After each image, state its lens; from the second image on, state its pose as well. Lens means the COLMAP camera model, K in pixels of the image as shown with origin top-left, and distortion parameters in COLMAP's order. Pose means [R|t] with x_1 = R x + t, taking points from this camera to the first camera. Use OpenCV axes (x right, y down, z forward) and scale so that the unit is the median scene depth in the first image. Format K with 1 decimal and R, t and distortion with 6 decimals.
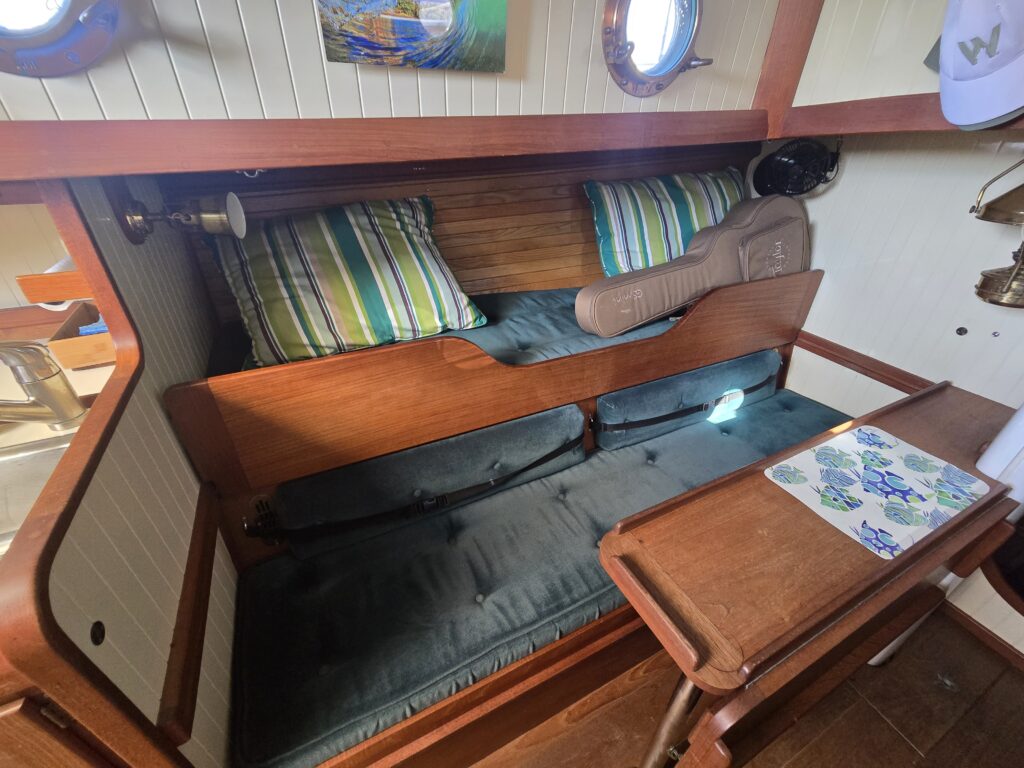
lens RADIAL K [[413.8, 0, 508.3], [0, 413.8, 377.9], [0, 0, 1]] dist [0.002770, 0.000163]
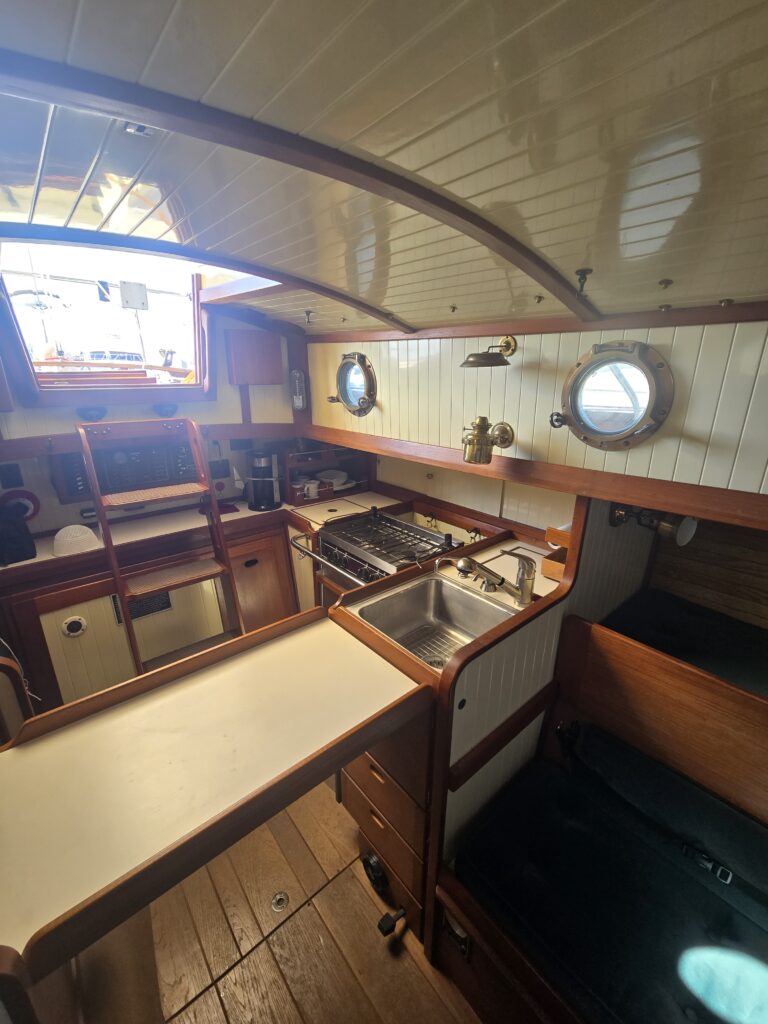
lens RADIAL K [[413.8, 0, 386.3], [0, 413.8, 510.5], [0, 0, 1]] dist [0.002770, 0.000163]
pose [[0.233226, 0.282359, -0.930526, 0.366882], [-0.493896, 0.858697, 0.136774, -0.190003], [0.837659, 0.427684, 0.339726, -0.282814]]
